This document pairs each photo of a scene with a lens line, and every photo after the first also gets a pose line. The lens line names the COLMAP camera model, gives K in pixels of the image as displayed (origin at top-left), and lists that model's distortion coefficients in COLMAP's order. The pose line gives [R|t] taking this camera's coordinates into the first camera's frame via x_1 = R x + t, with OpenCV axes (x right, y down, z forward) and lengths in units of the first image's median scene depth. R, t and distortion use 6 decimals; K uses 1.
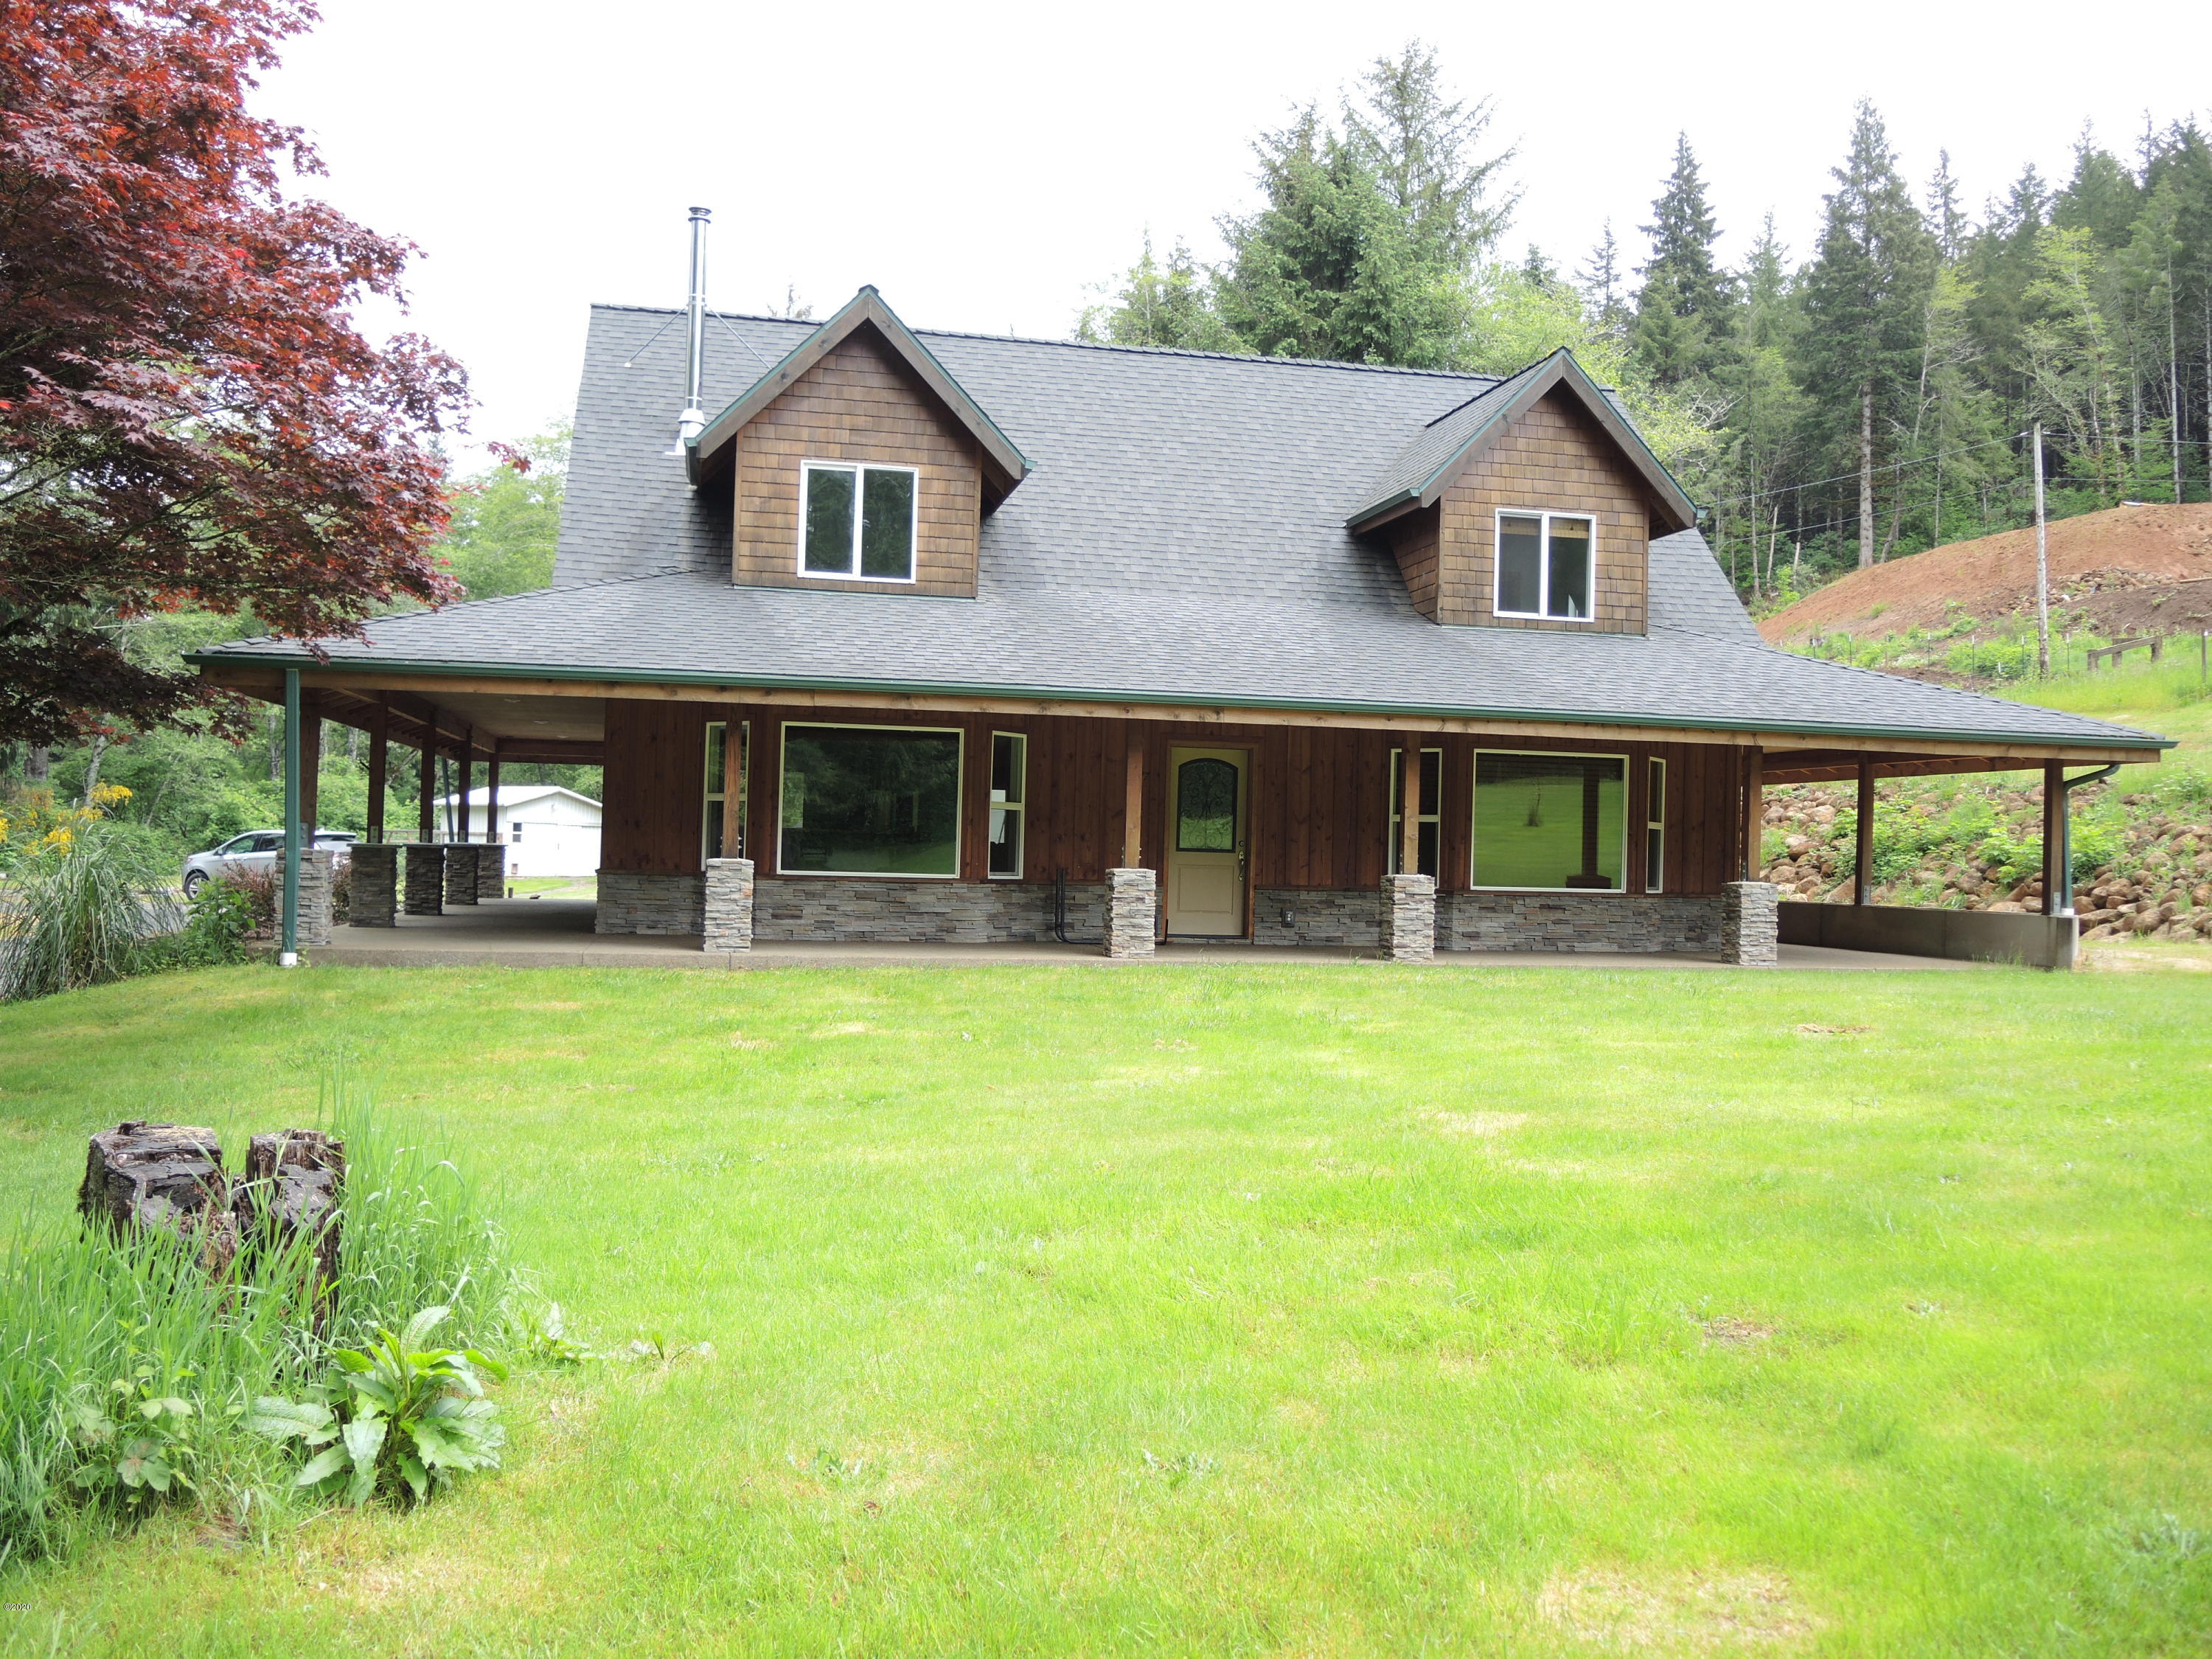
lens RADIAL K [[1846.1, 0, 1114.3], [0, 1846.1, 824.3], [0, 0, 1]] dist [-0.036408, -0.059617]
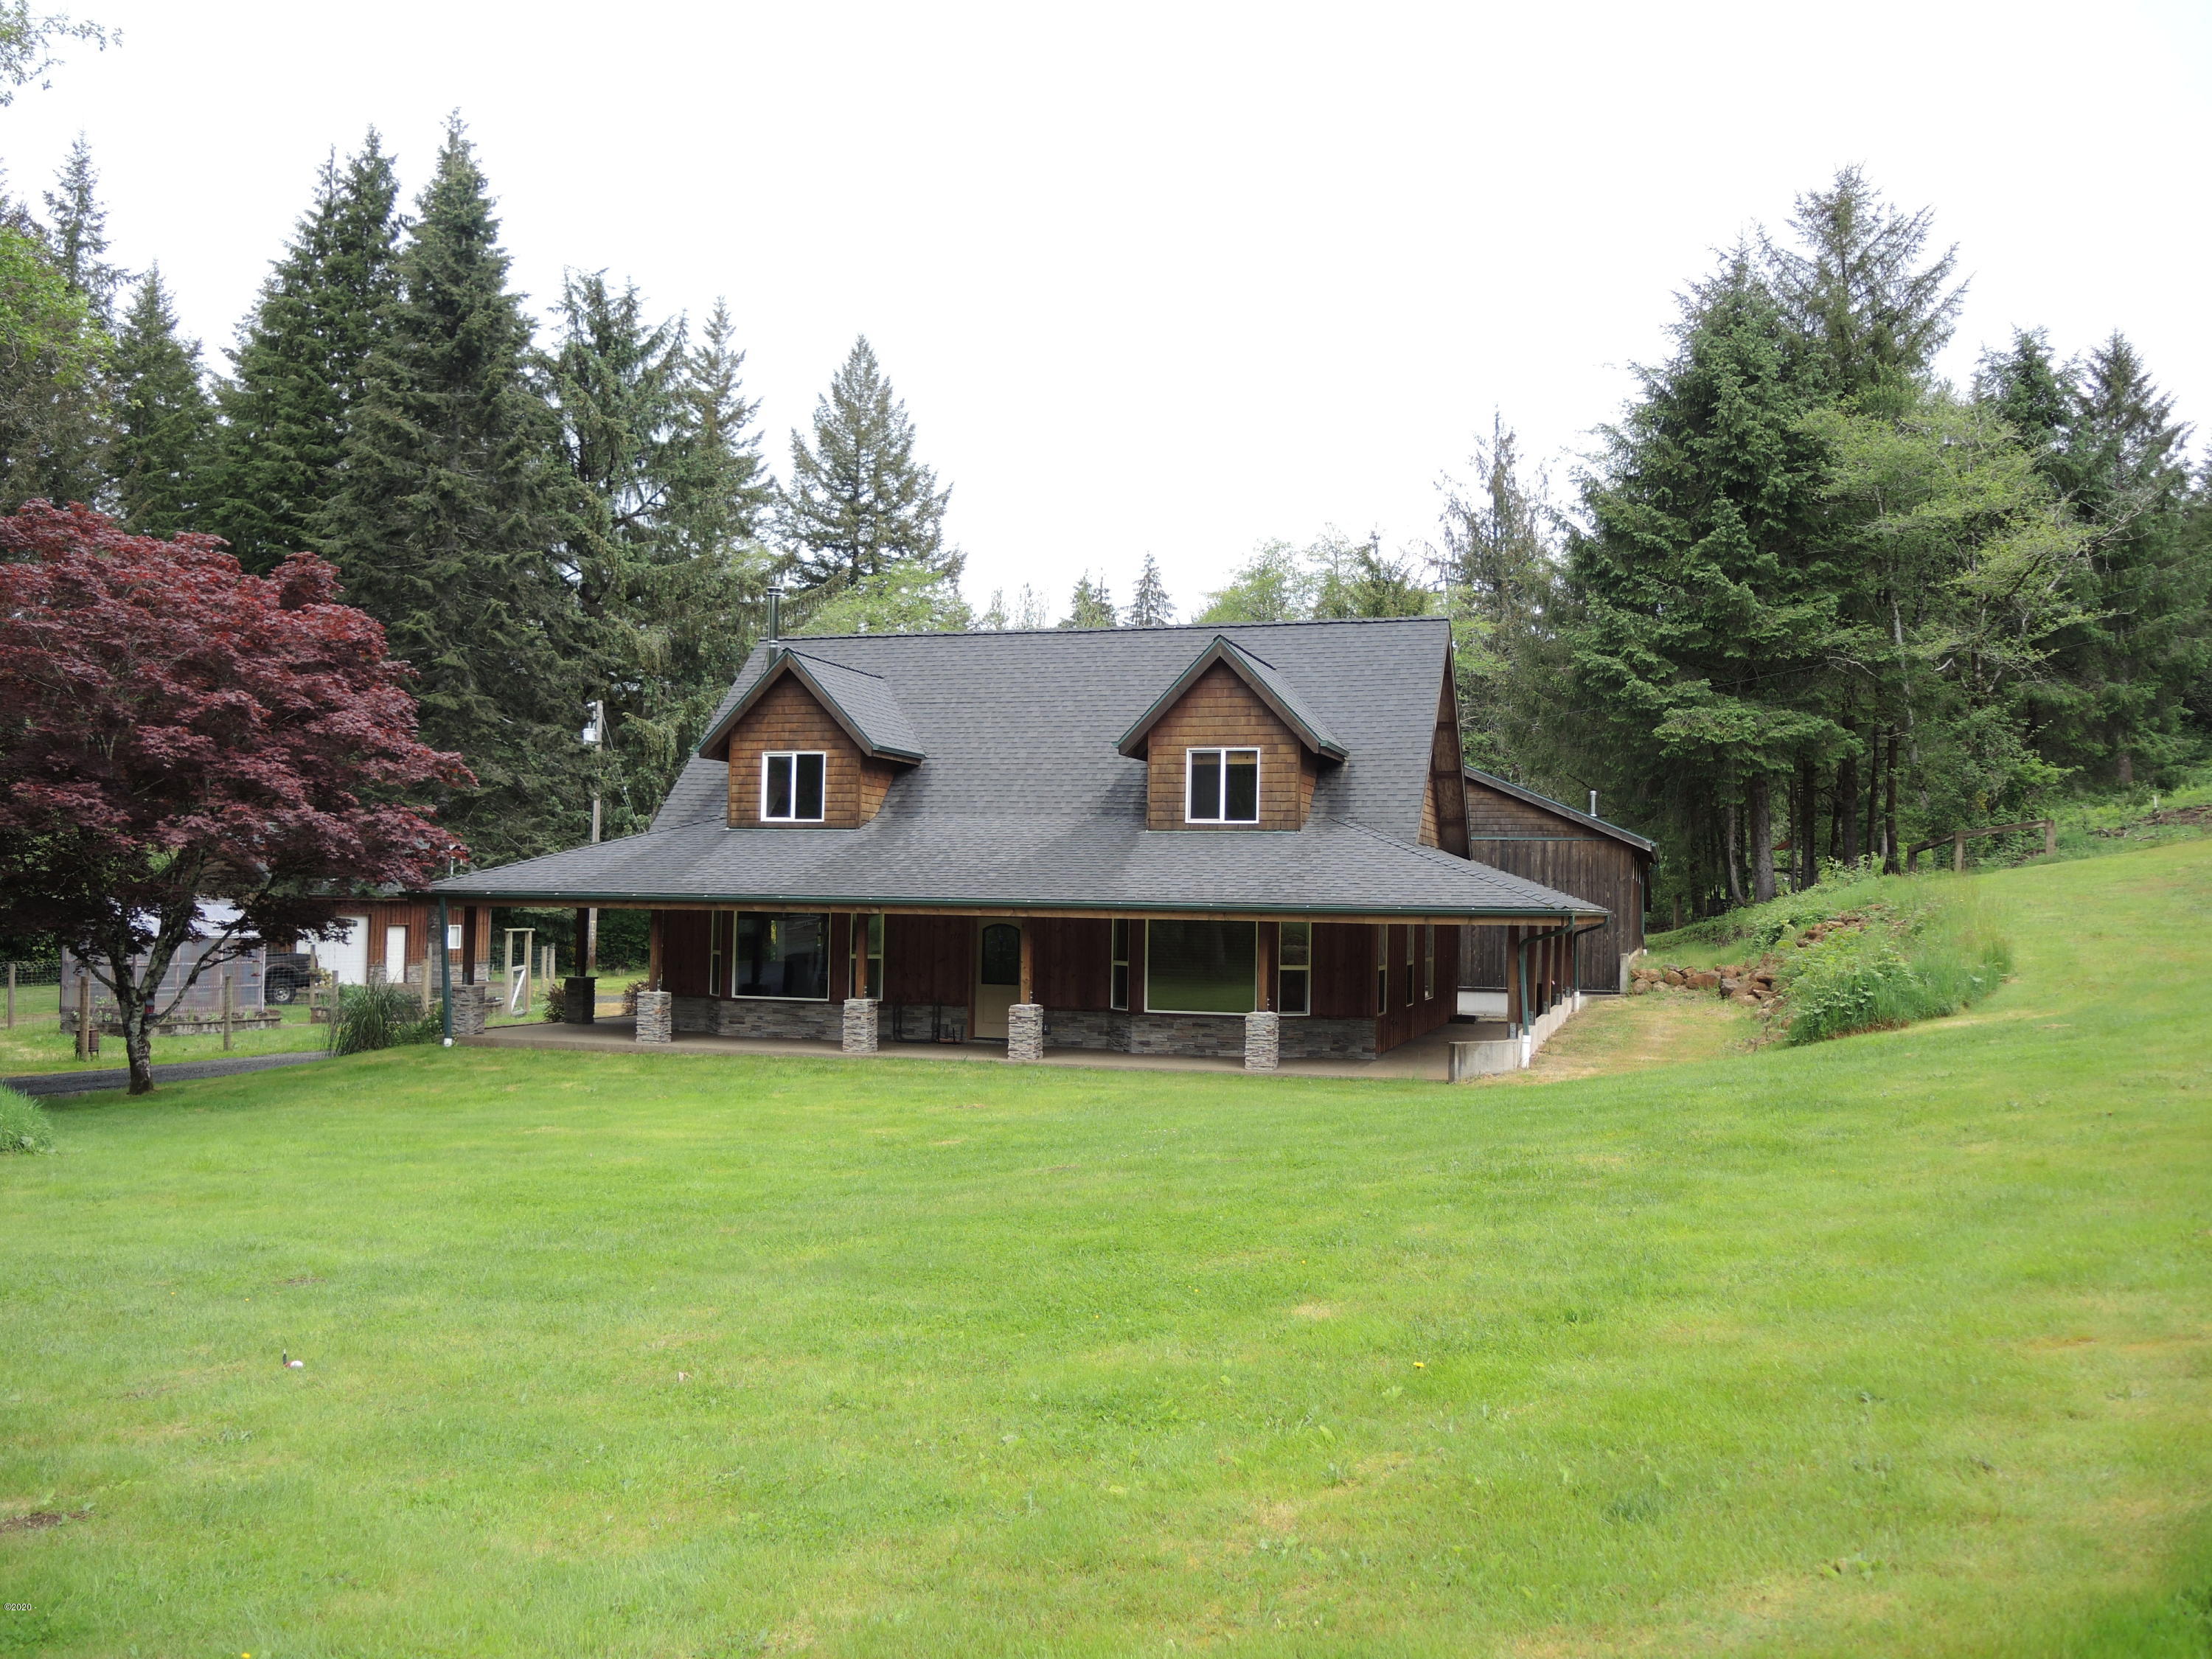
lens RADIAL K [[1846.1, 0, 1114.3], [0, 1846.1, 824.3], [0, 0, 1]] dist [-0.036408, -0.059617]
pose [[0.874278, -0.032218, -0.484356, 0.897196], [0.013483, 0.999022, -0.042116, -0.053337], [0.485239, 0.030291, 0.873857, -0.311951]]
